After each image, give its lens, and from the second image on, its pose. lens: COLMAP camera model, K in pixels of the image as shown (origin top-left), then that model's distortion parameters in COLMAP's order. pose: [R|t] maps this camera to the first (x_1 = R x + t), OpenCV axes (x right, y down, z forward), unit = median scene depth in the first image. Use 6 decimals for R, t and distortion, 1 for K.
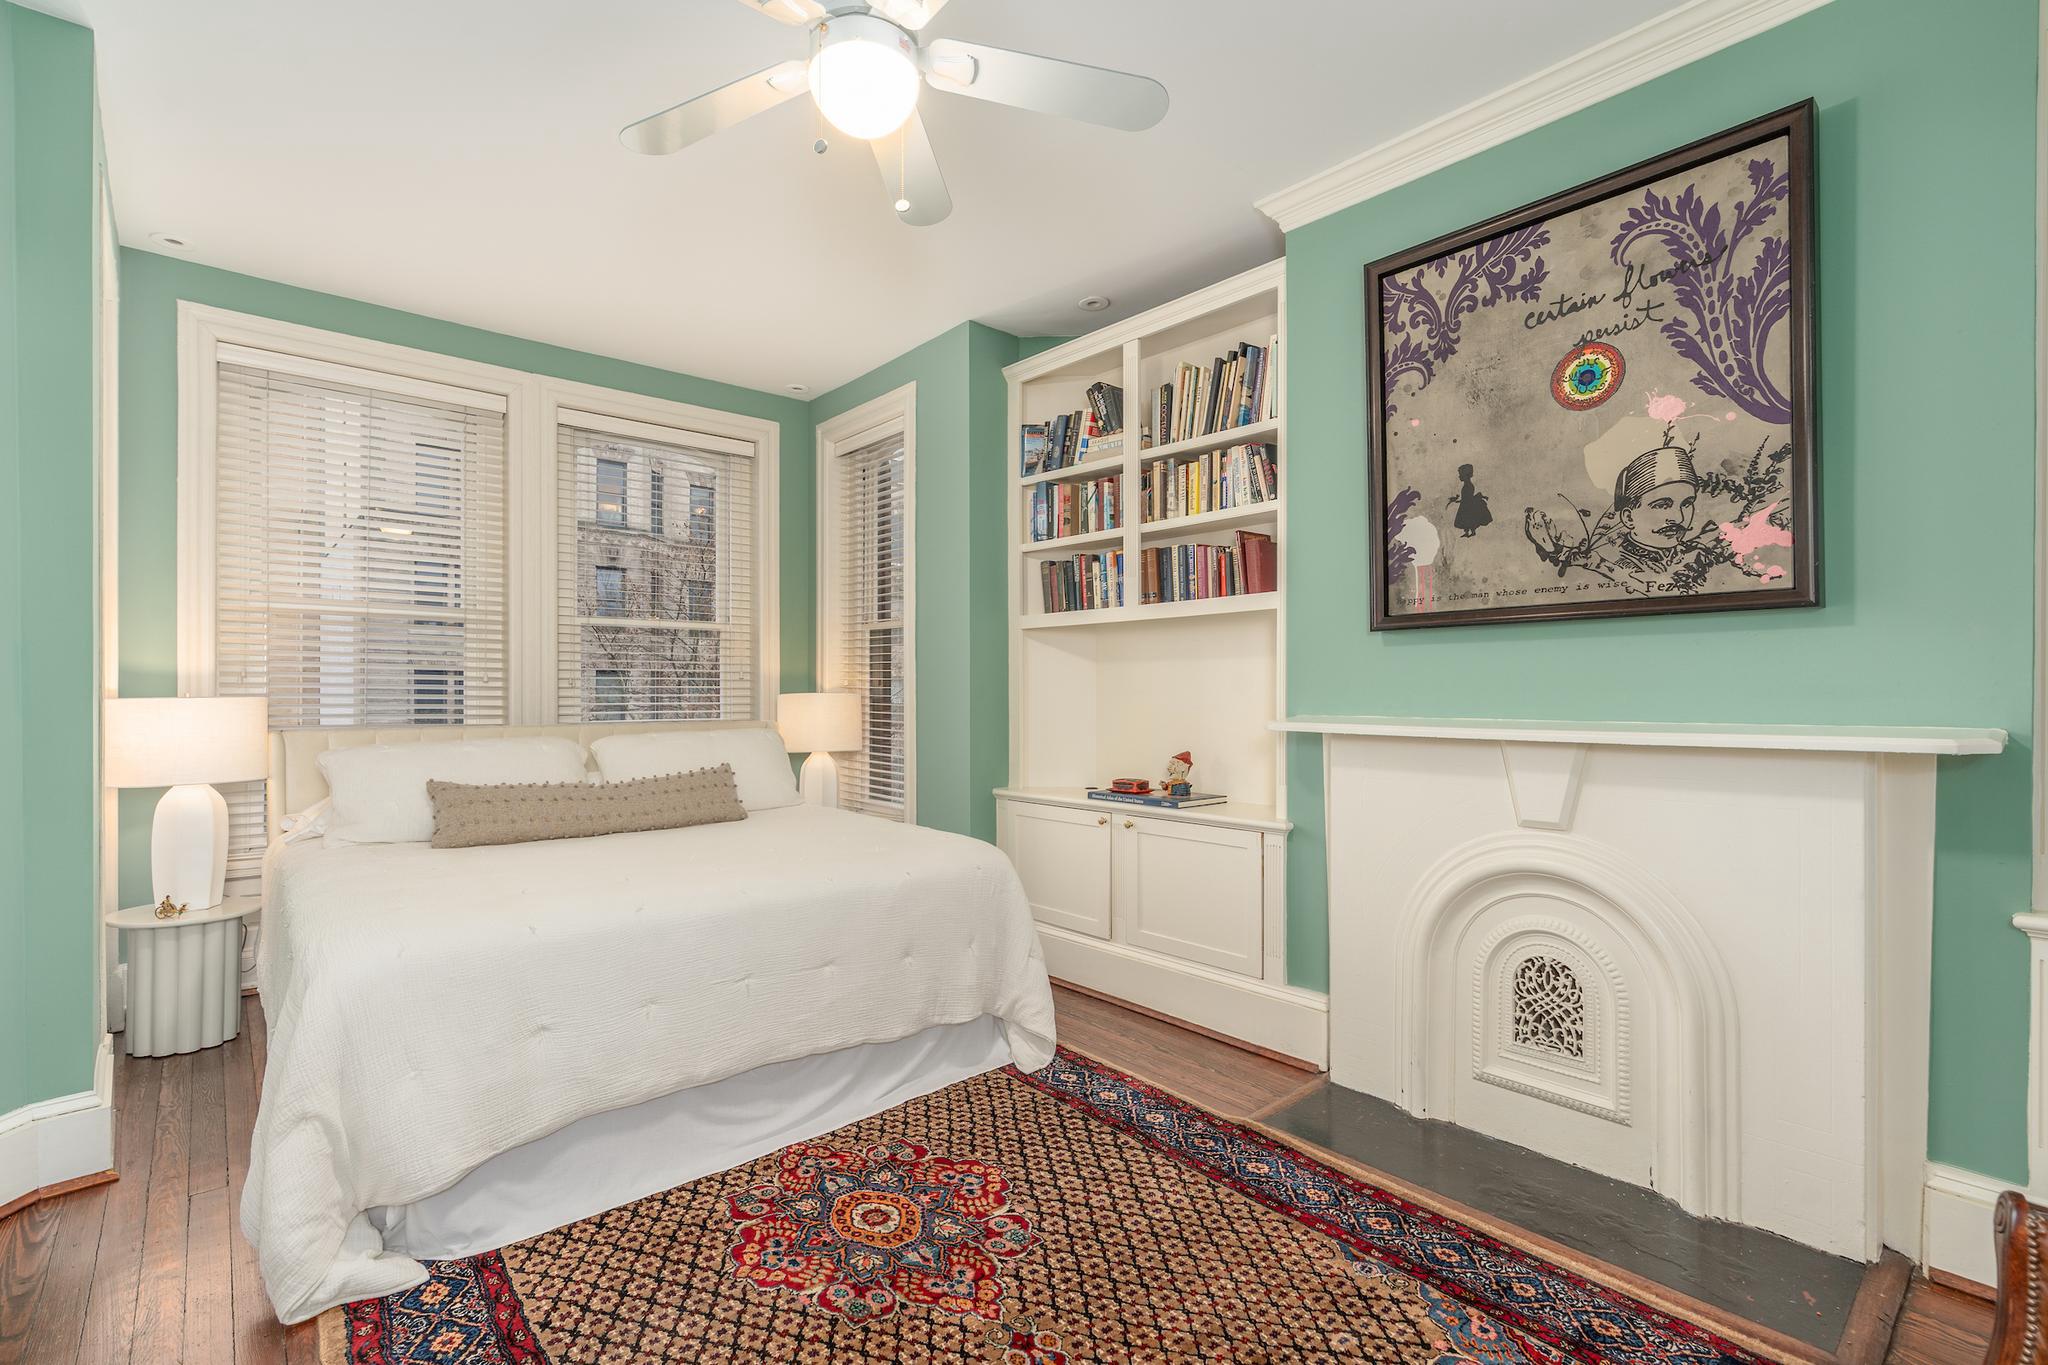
lens RADIAL K [[940.7, 0, 990.1], [0, 940.7, 669.3], [0, 0, 1]] dist [-0.008078, 0.001169]
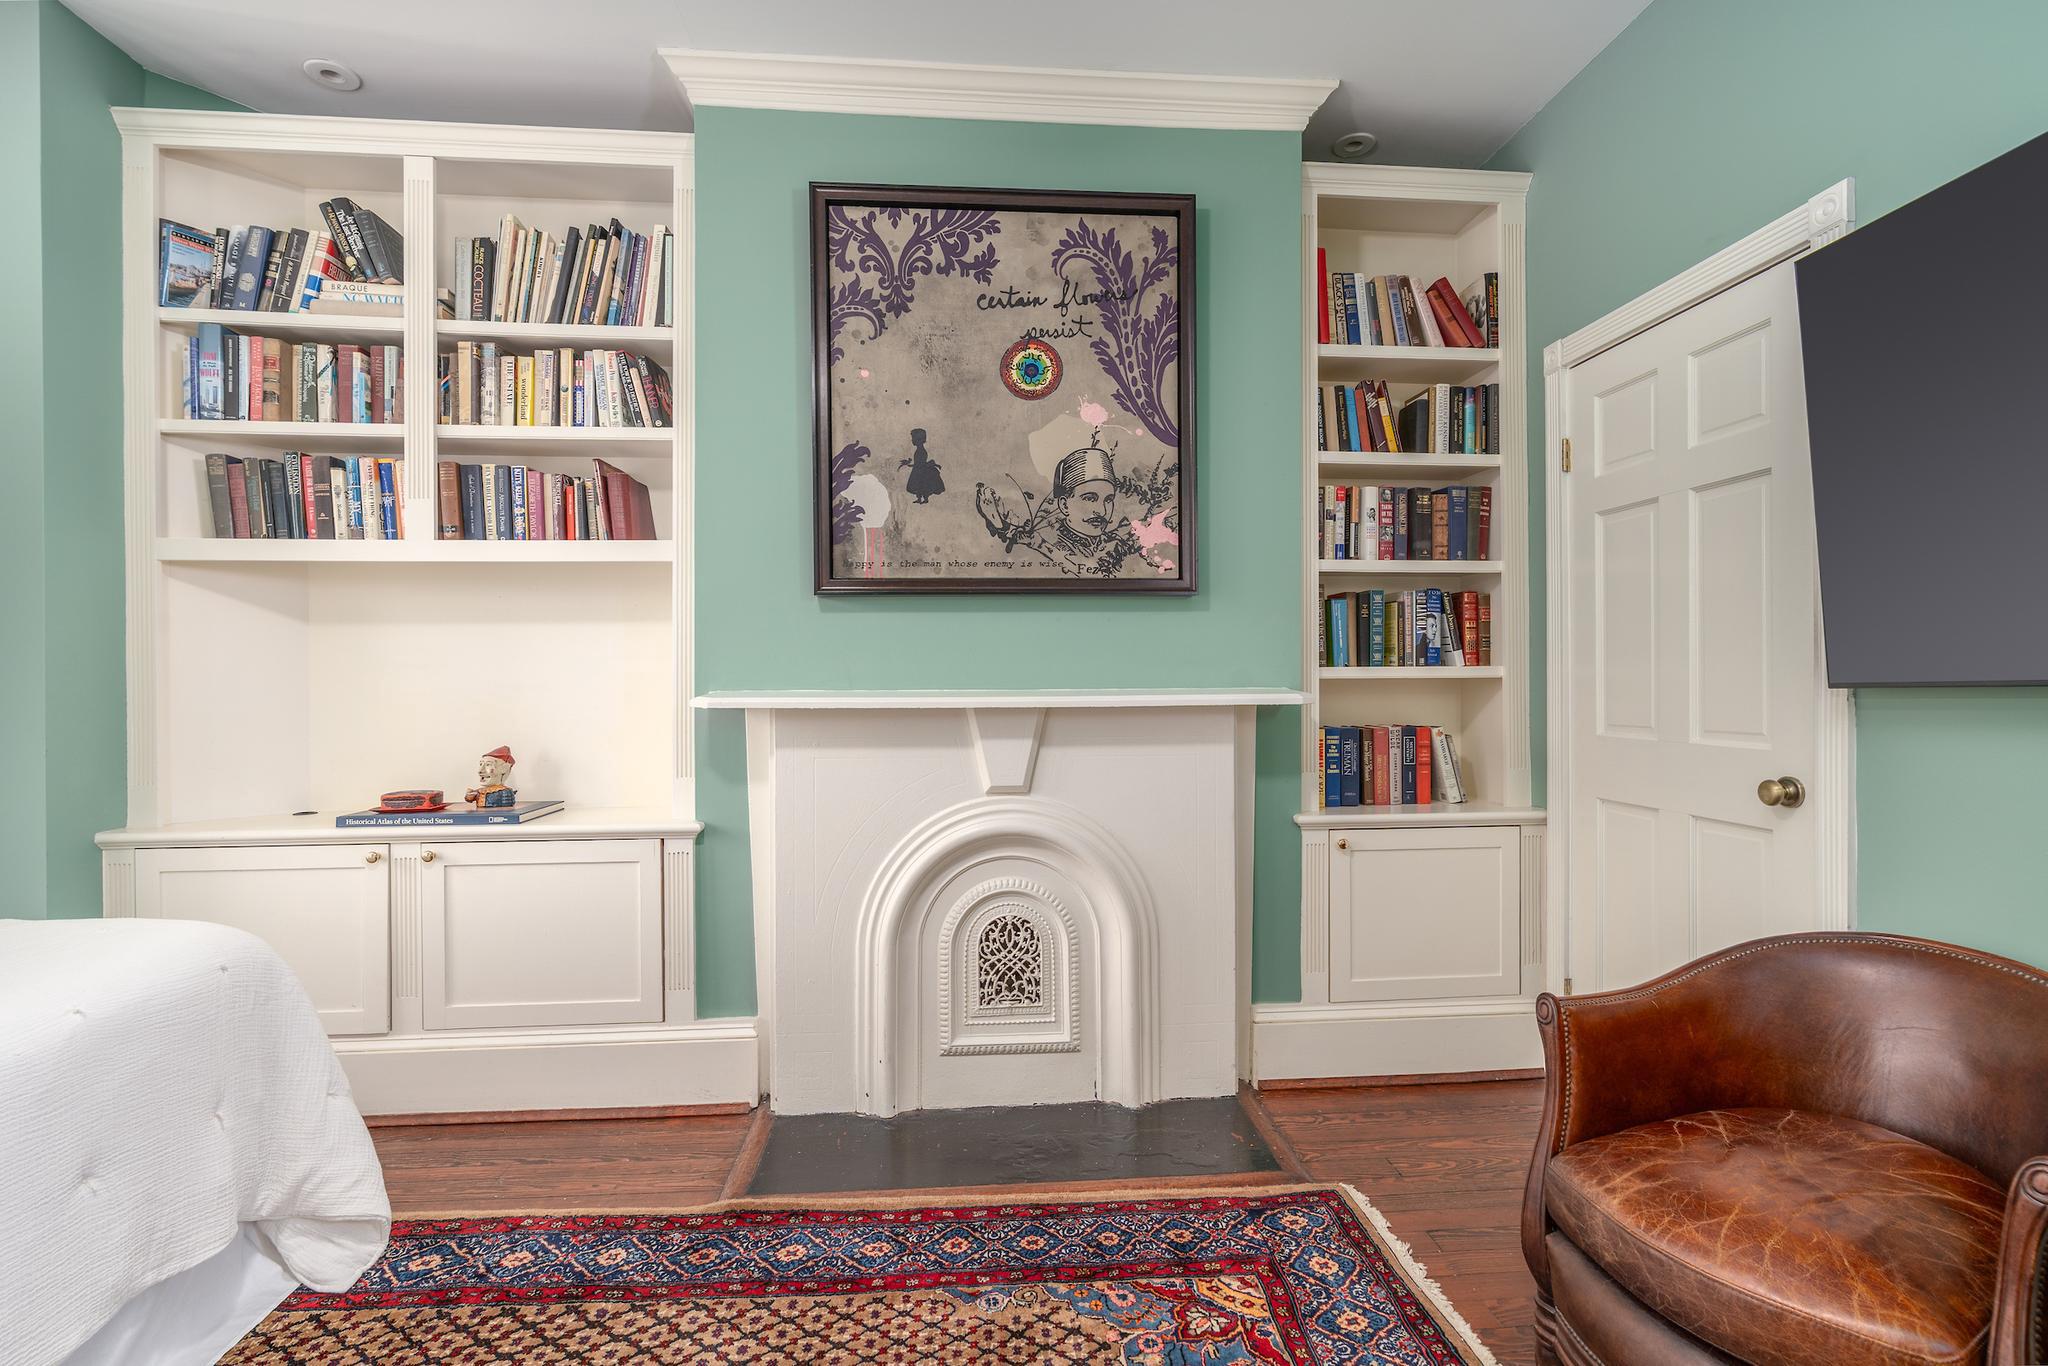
lens RADIAL K [[947.0, 0, 1033.8], [0, 947.0, 672.8], [0, 0, 1]] dist [-0.008458, 0.001198]
pose [[0.573188, 0.010730, 0.819354, -0.229364], [-0.016111, 0.999869, -0.001823, 0.035016], [-0.819266, -0.012155, 0.573285, 0.341345]]
